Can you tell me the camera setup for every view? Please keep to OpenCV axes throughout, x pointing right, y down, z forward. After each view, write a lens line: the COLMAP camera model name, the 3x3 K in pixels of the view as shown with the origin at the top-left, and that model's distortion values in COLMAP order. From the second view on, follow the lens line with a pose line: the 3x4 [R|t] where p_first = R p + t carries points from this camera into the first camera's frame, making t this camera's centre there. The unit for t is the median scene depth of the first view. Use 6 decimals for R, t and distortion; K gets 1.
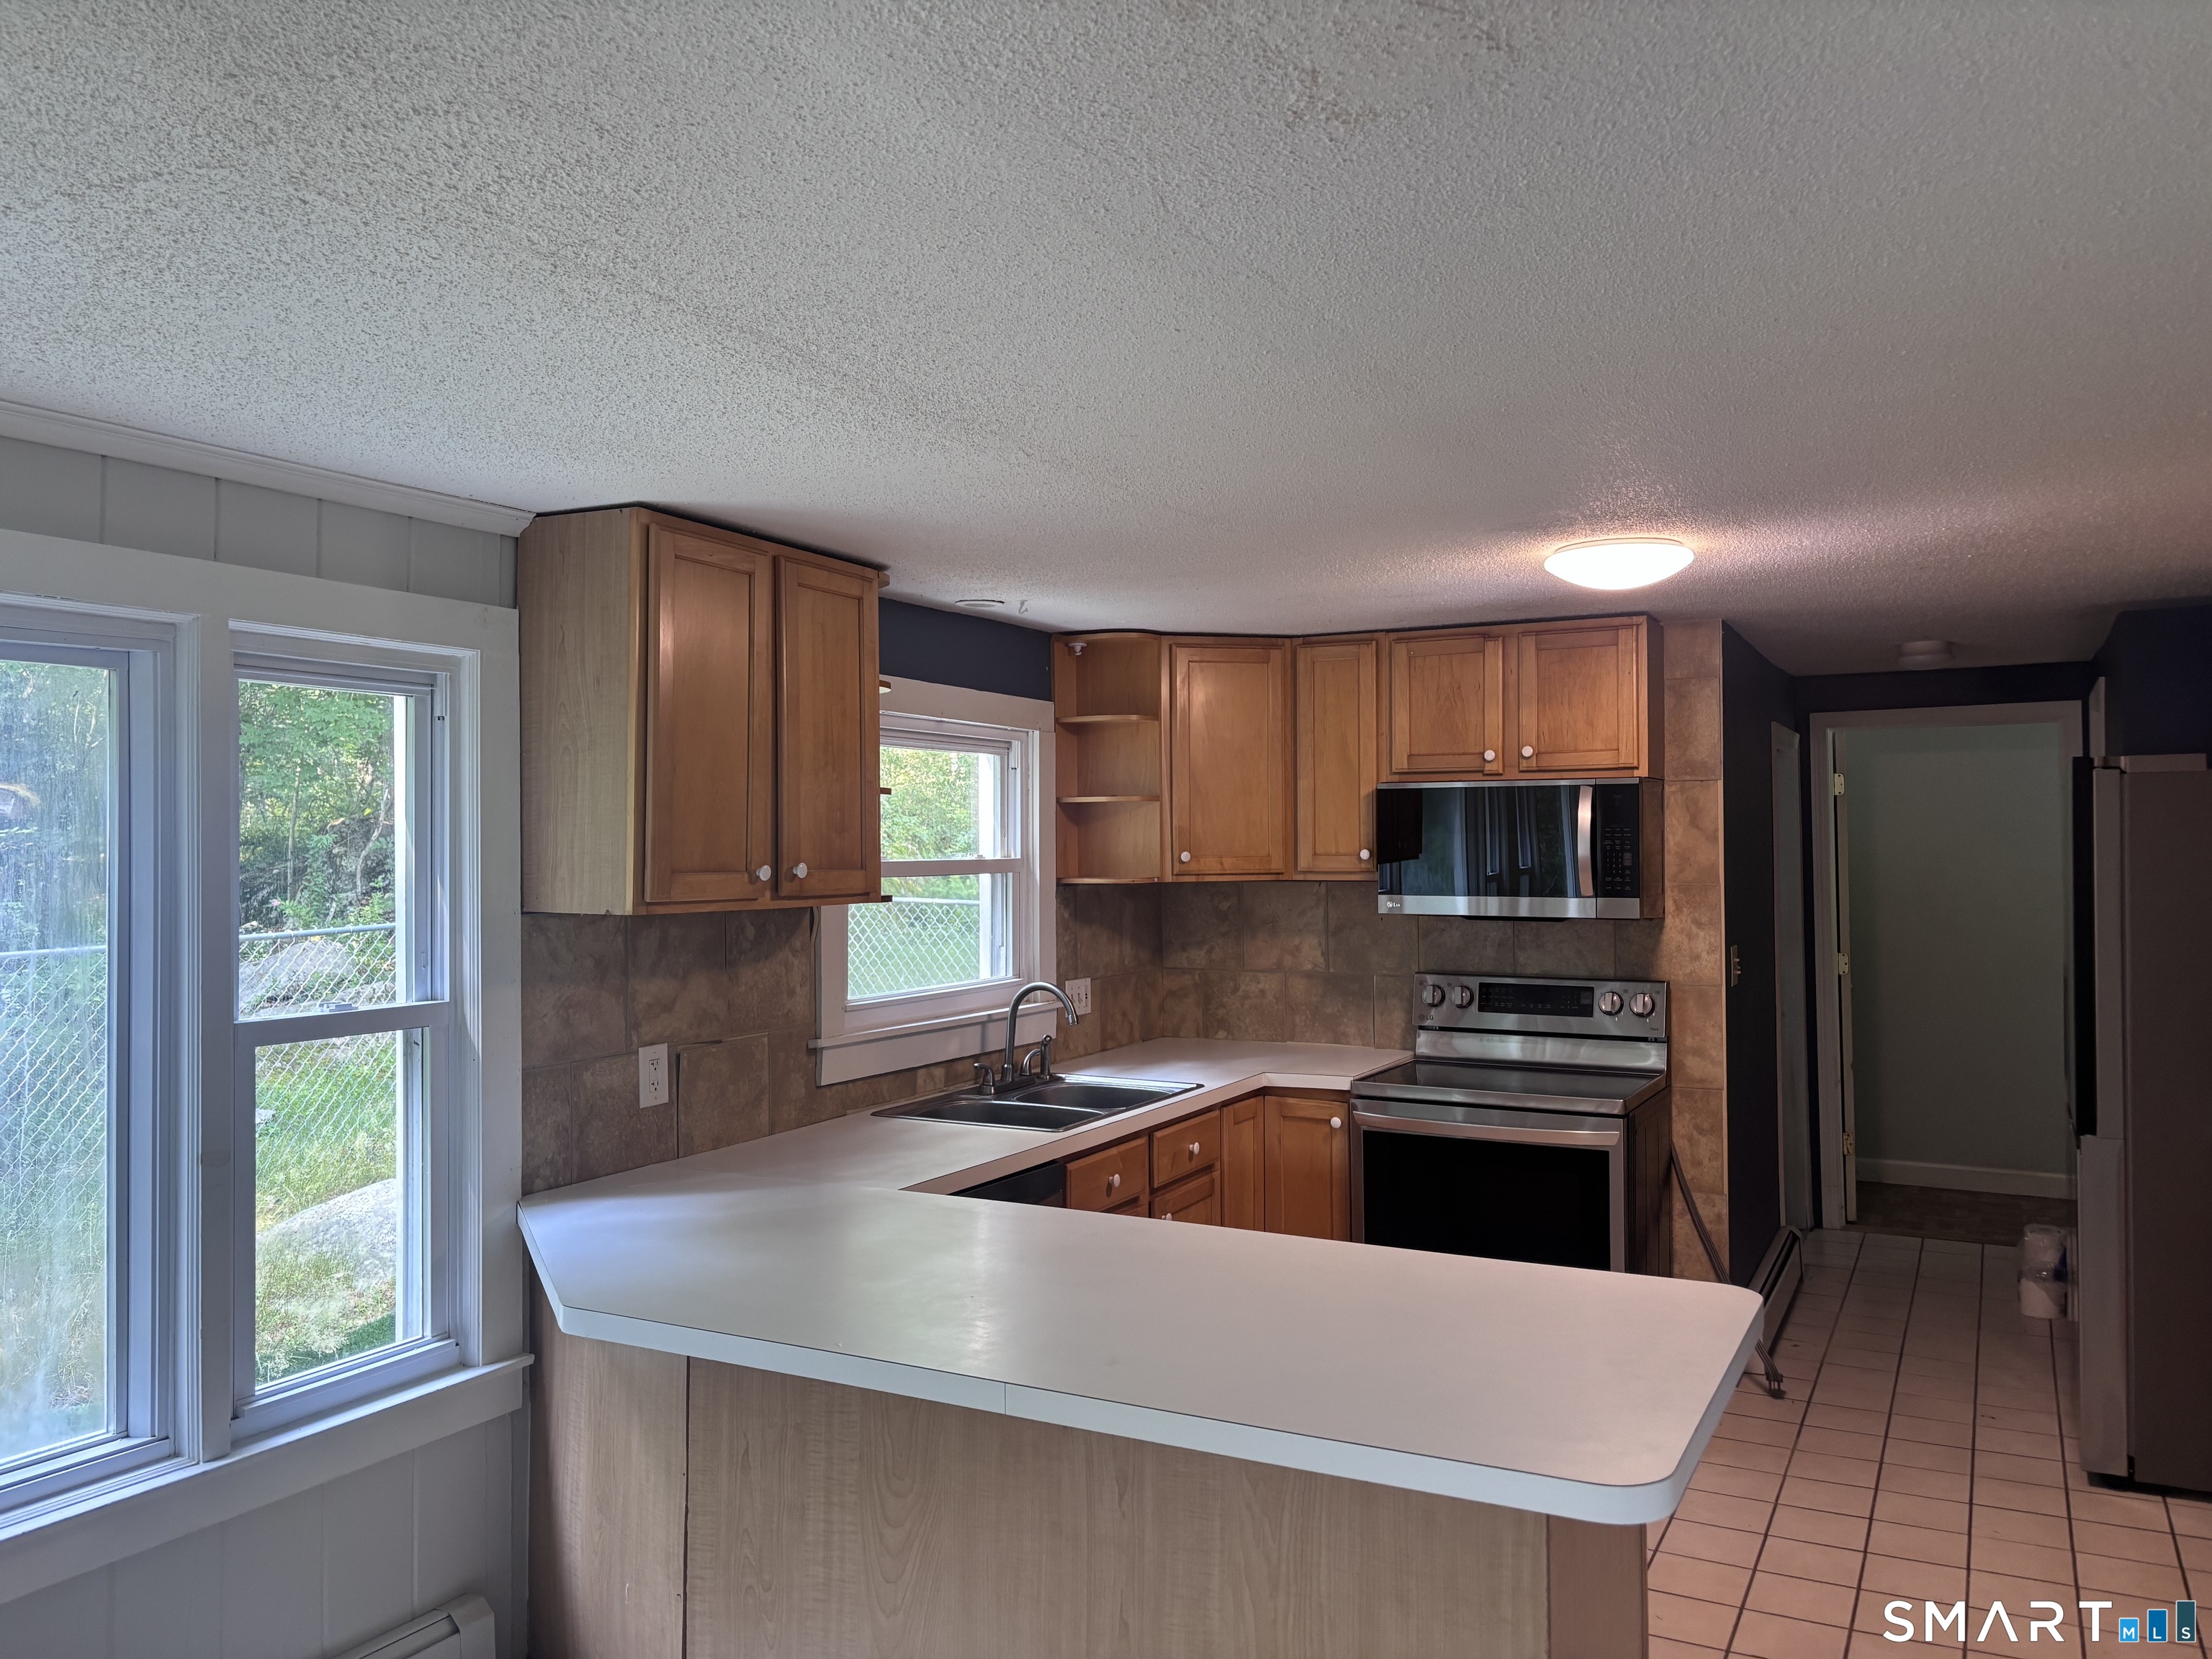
lens RADIAL K [[1672.9, 0, 1097.9], [0, 1672.9, 820.5], [0, 0, 1]] dist [0.160144, -0.321394]
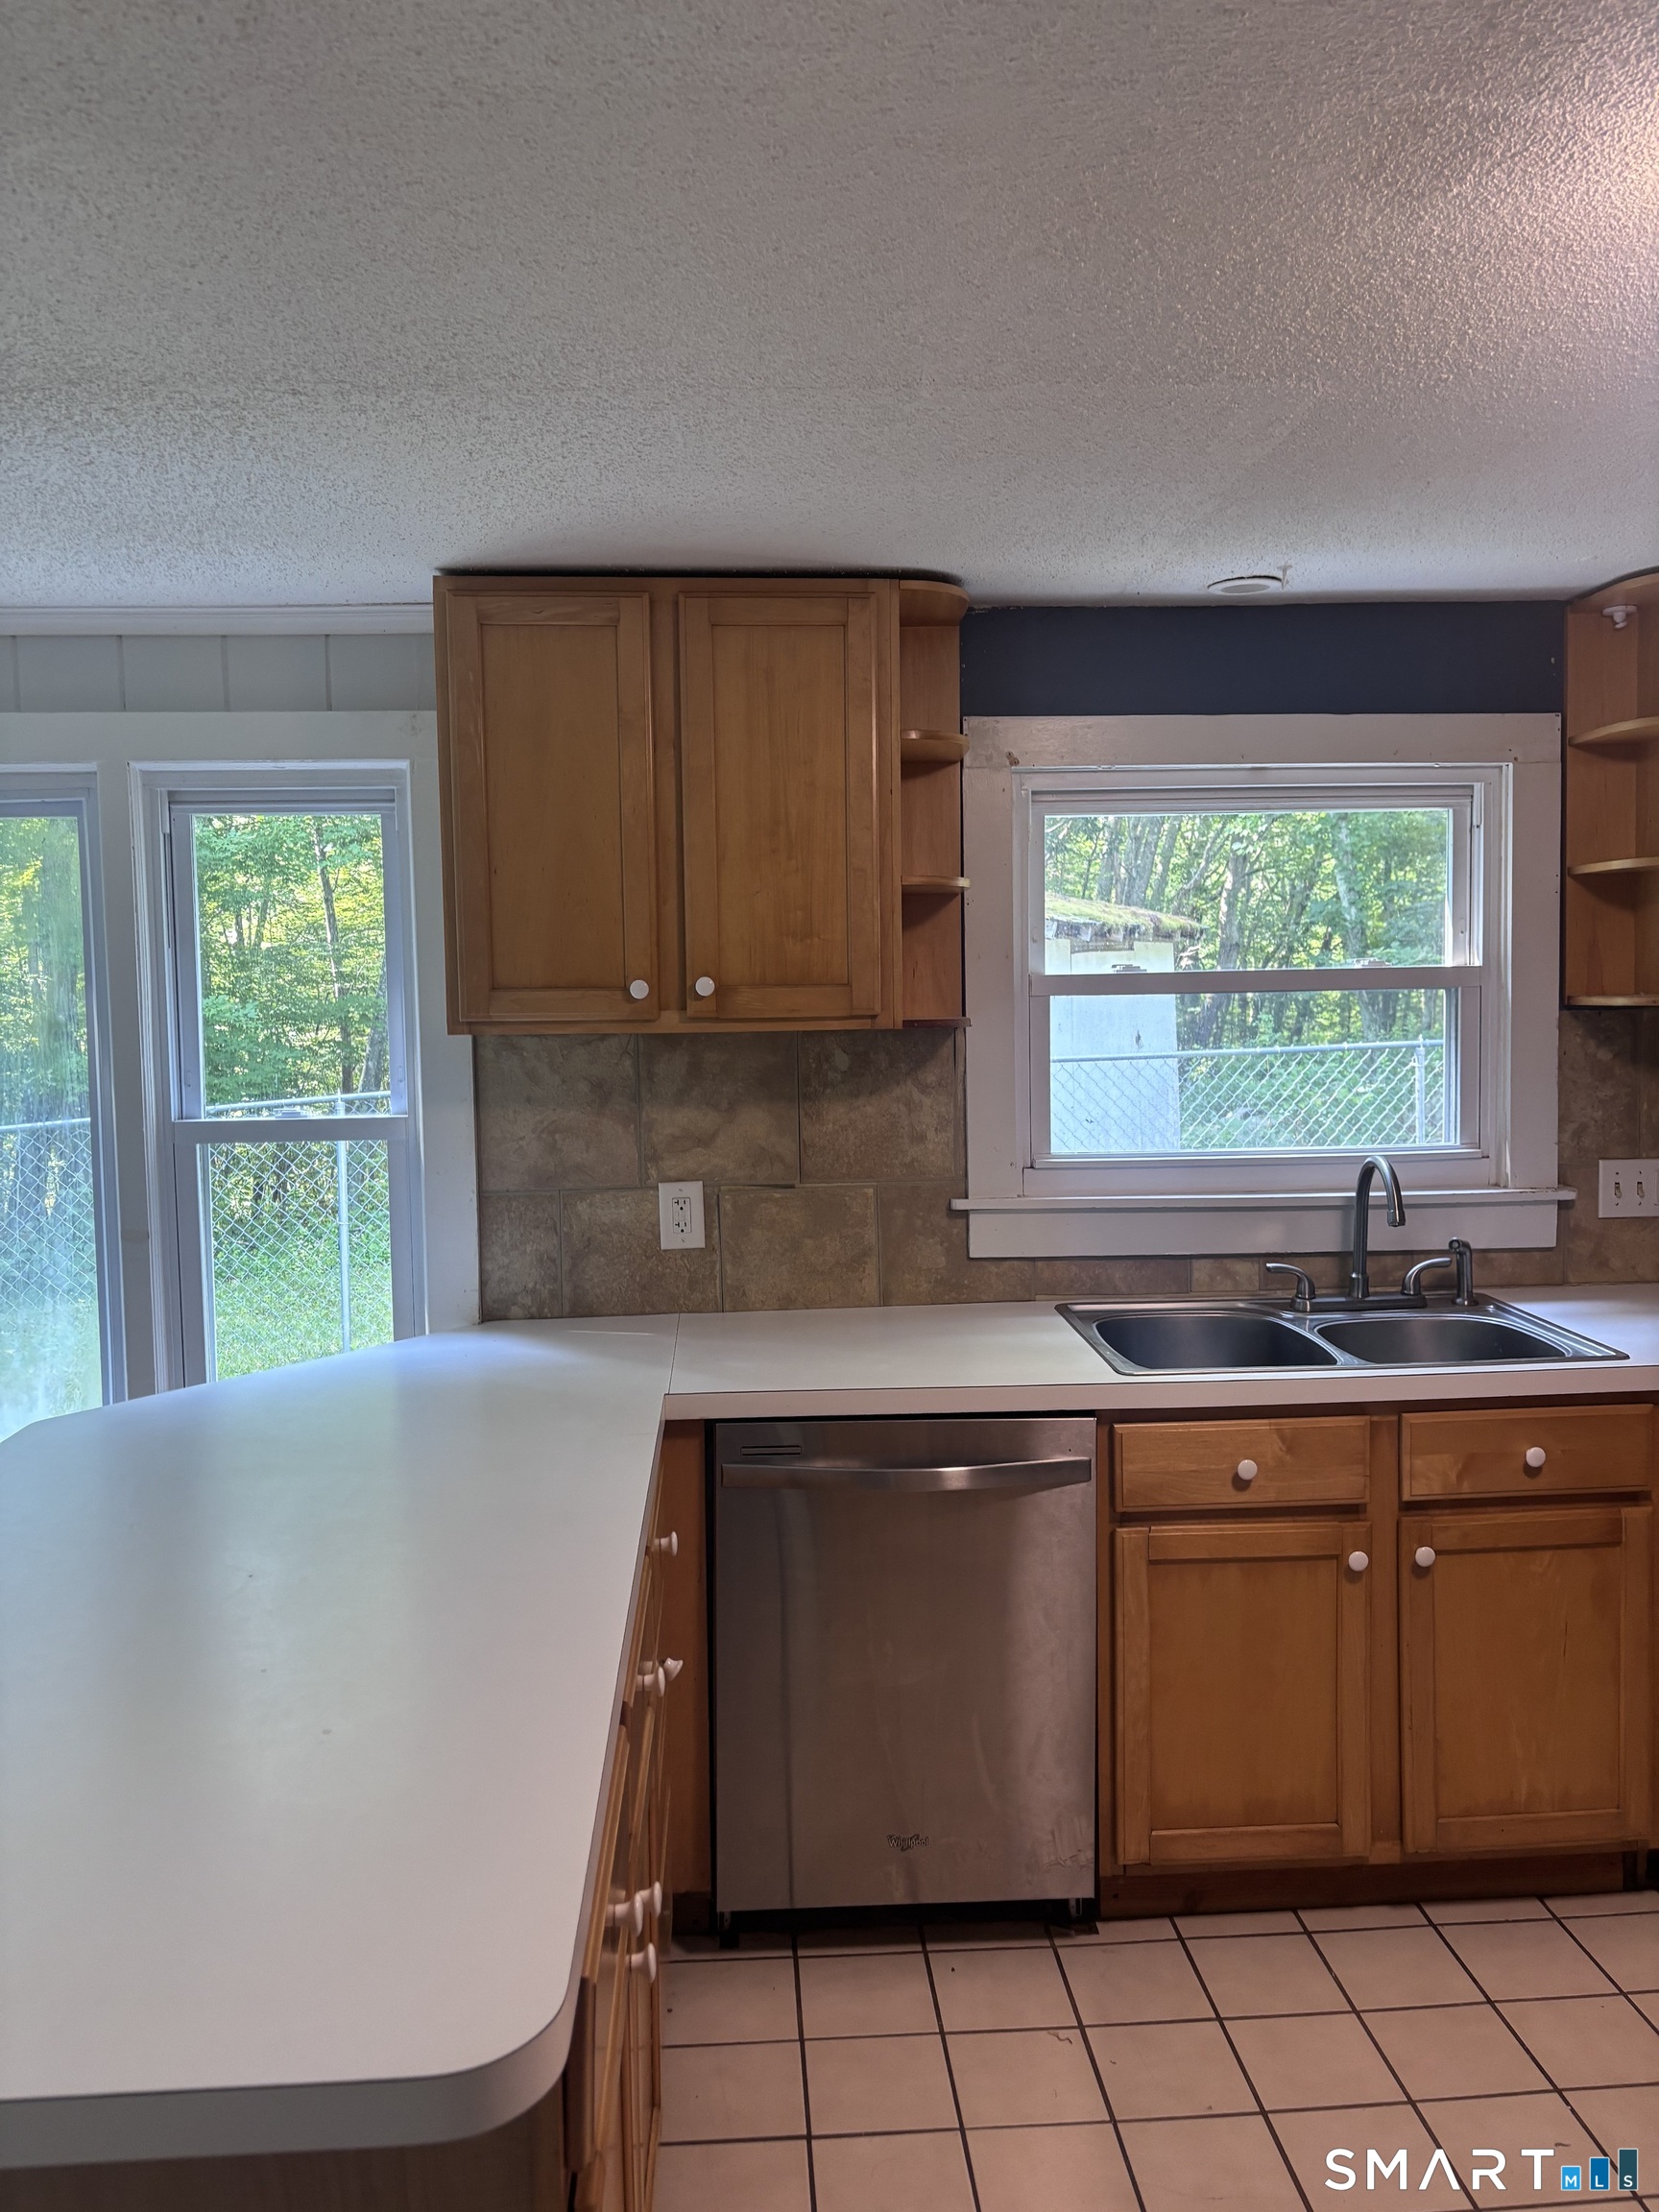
lens RADIAL K [[1624.6, 0, 839.3], [0, 1624.6, 1055.4], [0, 0, 1]] dist [0.135964, -0.000656]
pose [[0.542728, 0.032066, -0.839296, 0.370136], [0.026578, 0.998115, 0.055320, 0.015082], [0.839488, -0.052330, 0.540853, 0.446921]]
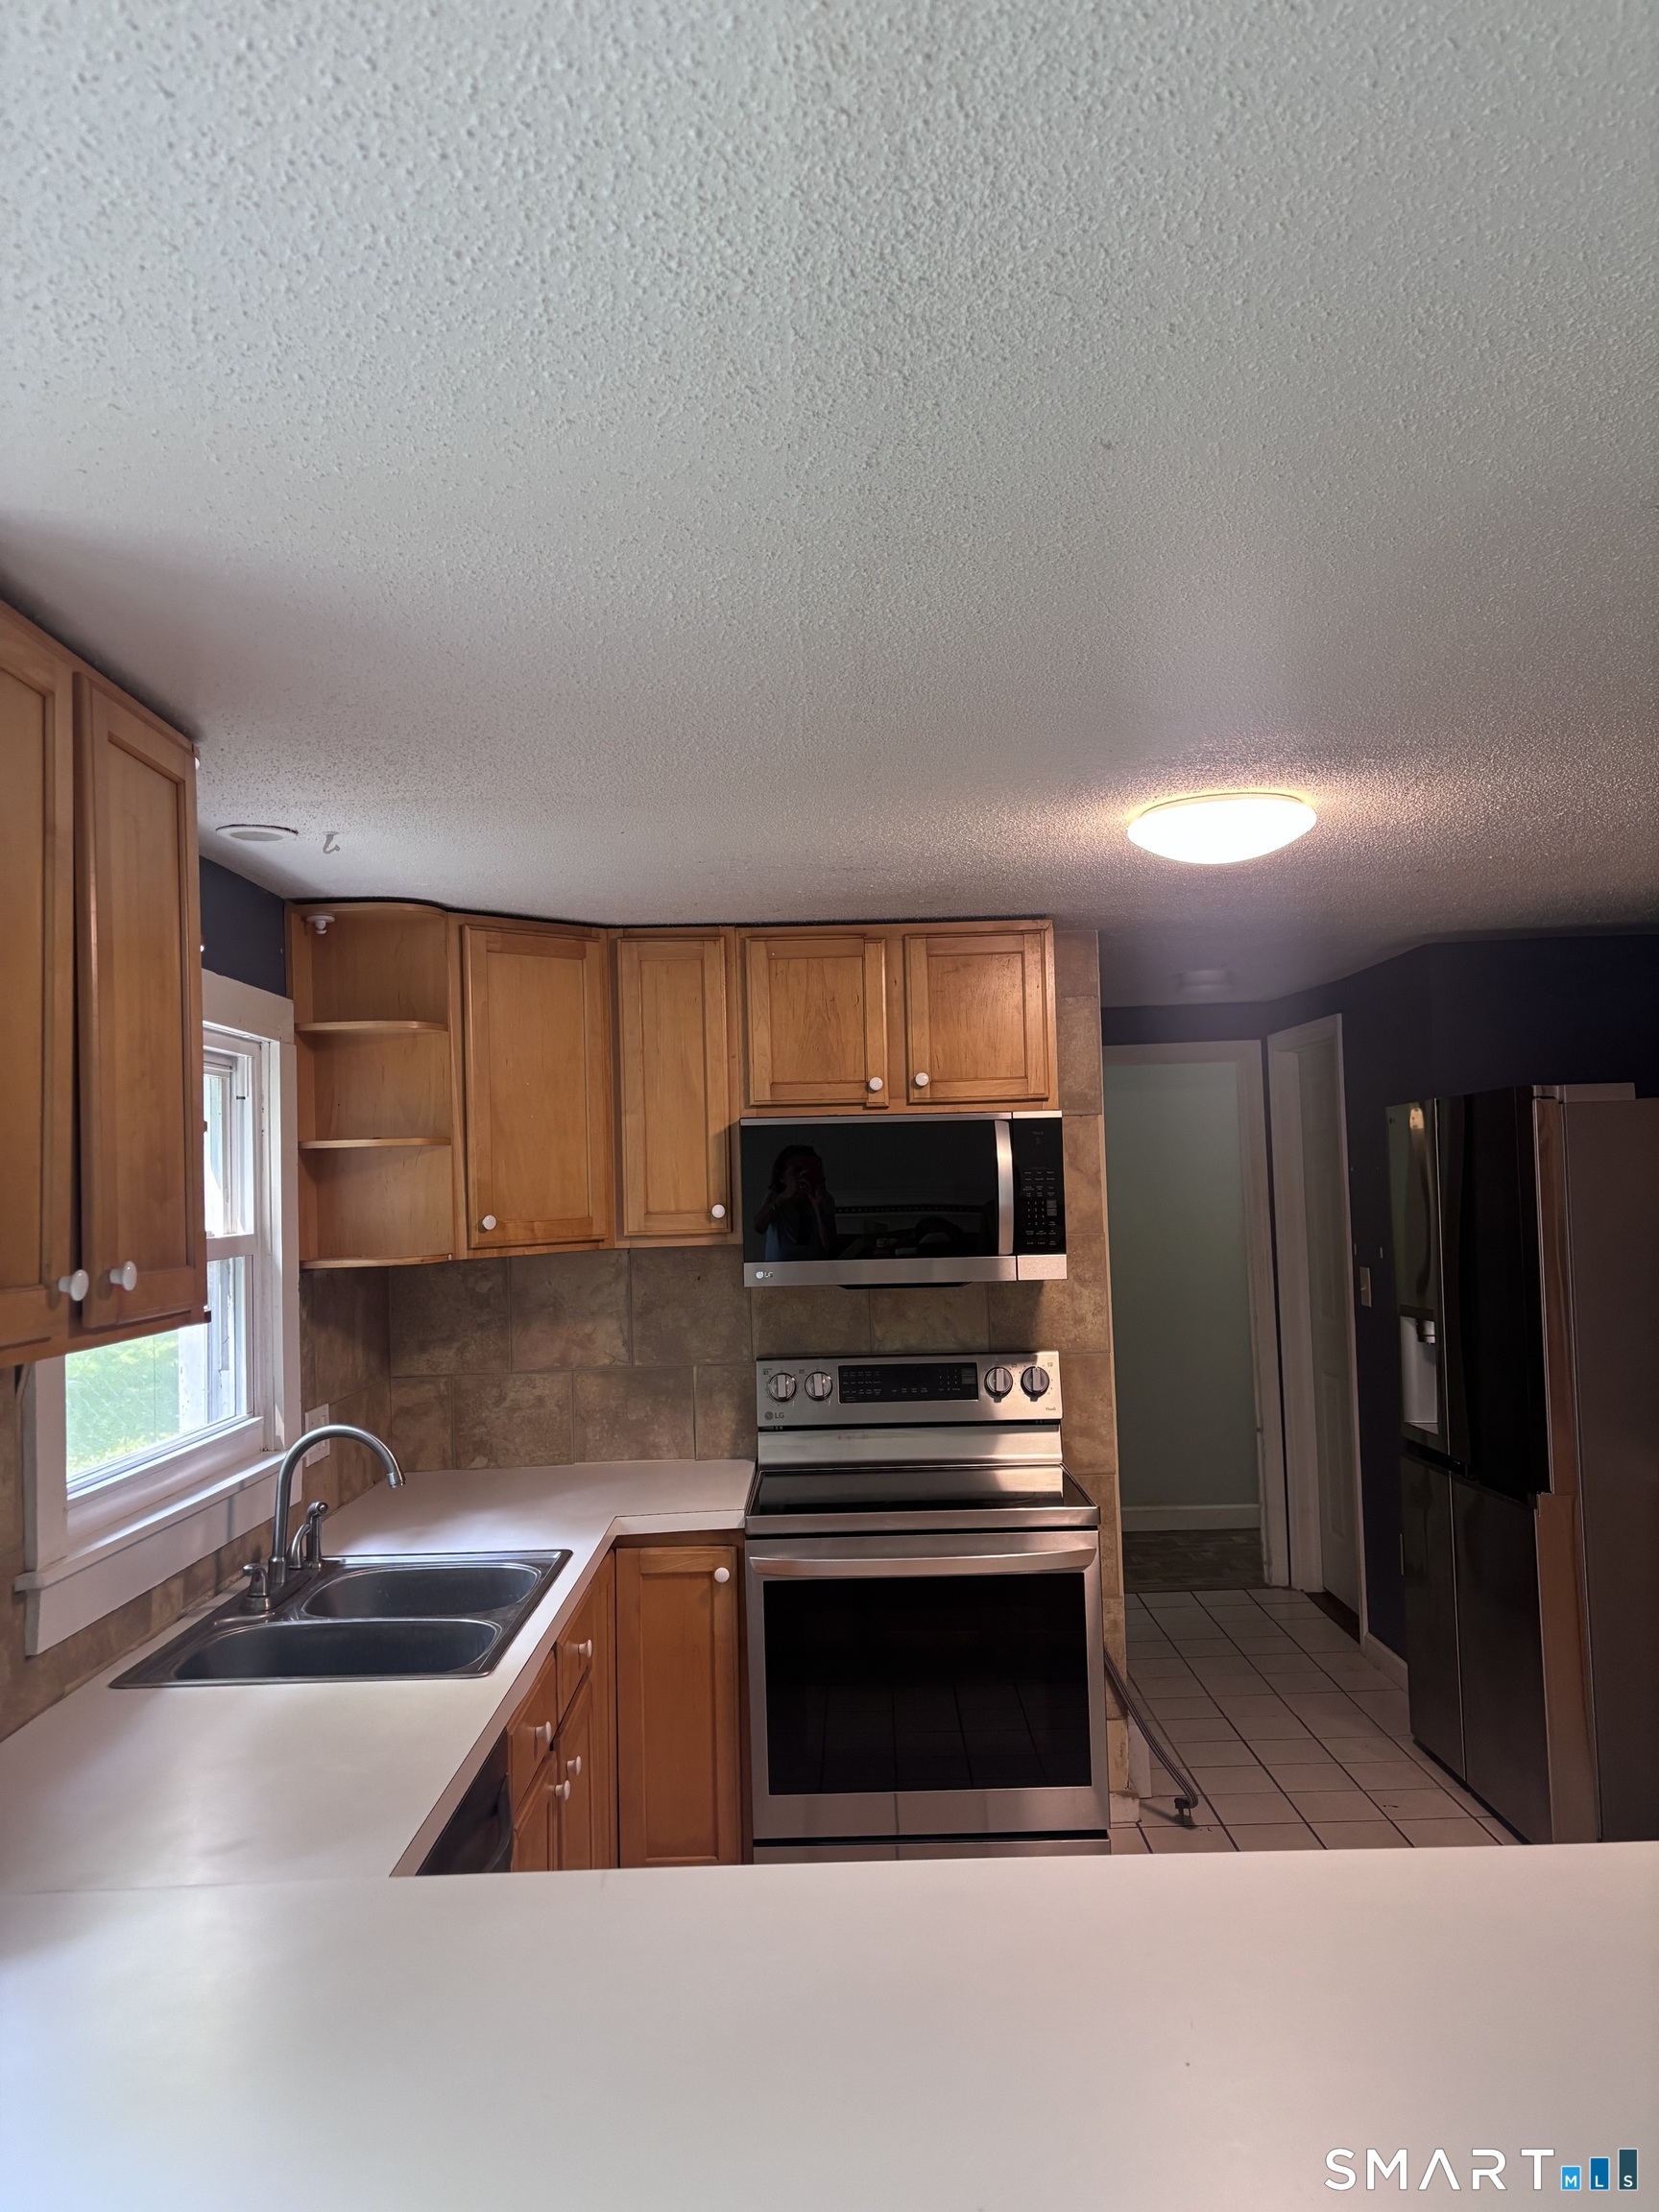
lens RADIAL K [[1672.9, 0, 829.5], [0, 1672.9, 1106.0], [0, 0, 1]] dist [0.160144, -0.321394]
pose [[0.875909, 0.001571, 0.482473, -0.172926], [0.017017, 0.999272, -0.034147, -0.001029], [-0.482175, 0.038120, 0.875245, 0.309610]]
